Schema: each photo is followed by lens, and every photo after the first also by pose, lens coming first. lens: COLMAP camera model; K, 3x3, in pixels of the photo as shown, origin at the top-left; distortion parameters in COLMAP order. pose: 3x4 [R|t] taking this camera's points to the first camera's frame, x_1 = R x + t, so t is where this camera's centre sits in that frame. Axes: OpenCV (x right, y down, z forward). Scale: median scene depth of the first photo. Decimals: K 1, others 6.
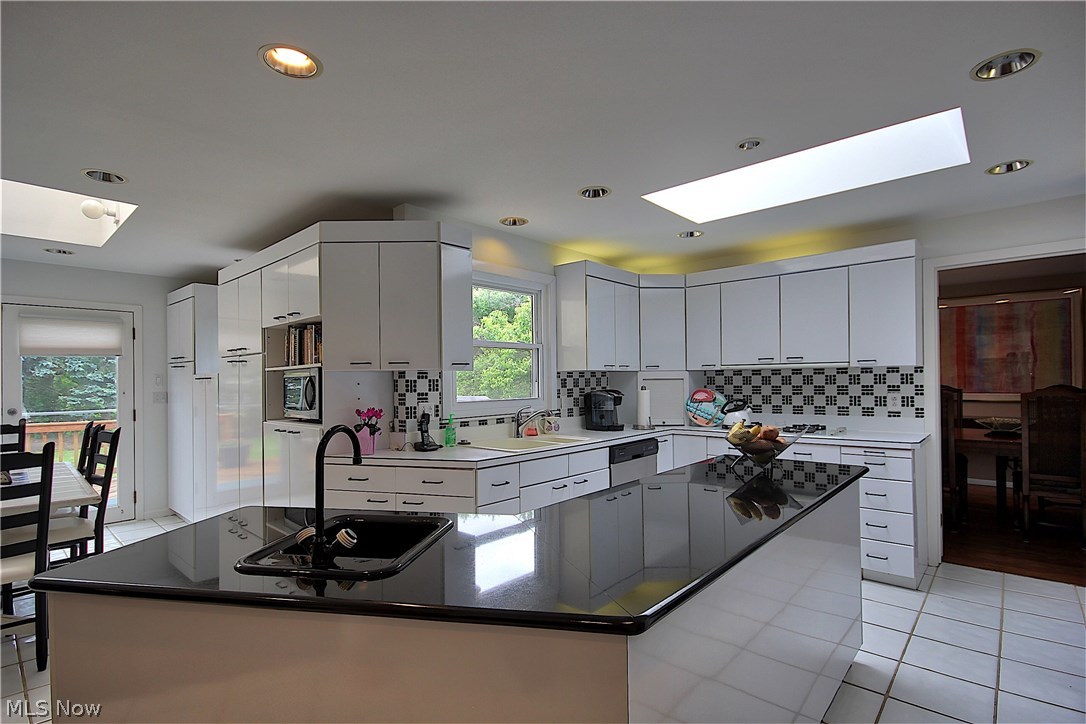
lens RADIAL K [[519.2, 0, 543.2], [0, 519.2, 377.3], [0, 0, 1]] dist [-0.002311, -0.001087]
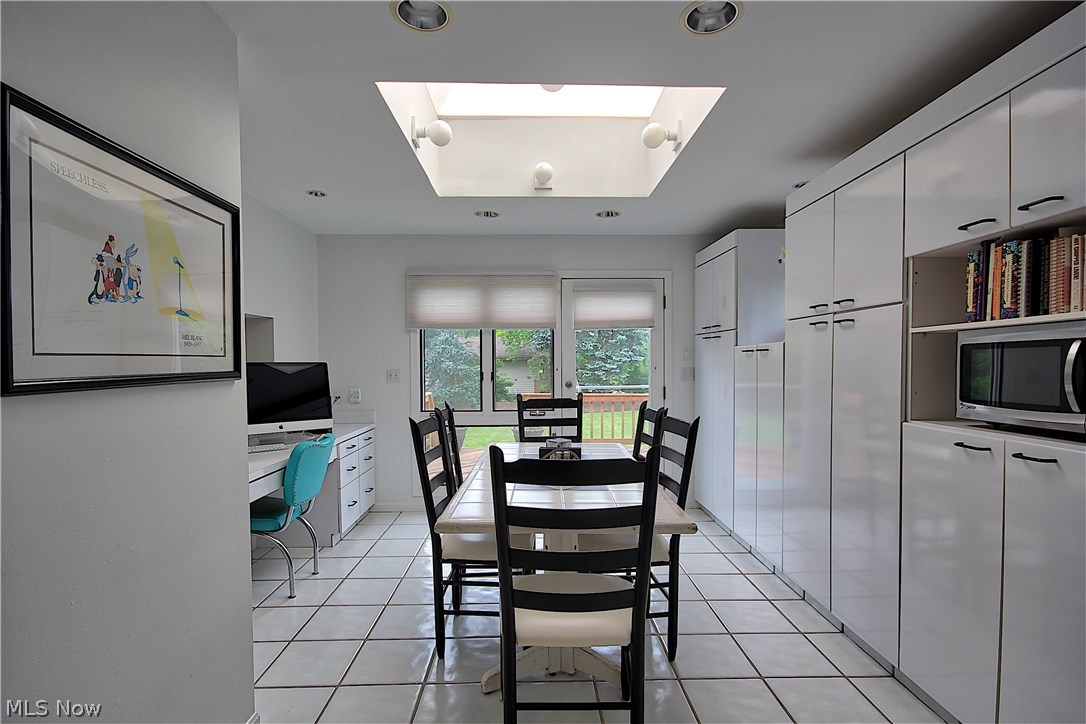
lens RADIAL K [[495.6, 0, 543.0], [0, 495.6, 362.0], [0, 0, 1]] dist [-0.000867, -0.000230]
pose [[0.694126, 0.007468, -0.719814, -0.358175], [0.001217, 0.999933, 0.011548, 0.010451], [0.719852, -0.008892, 0.694070, 0.284504]]
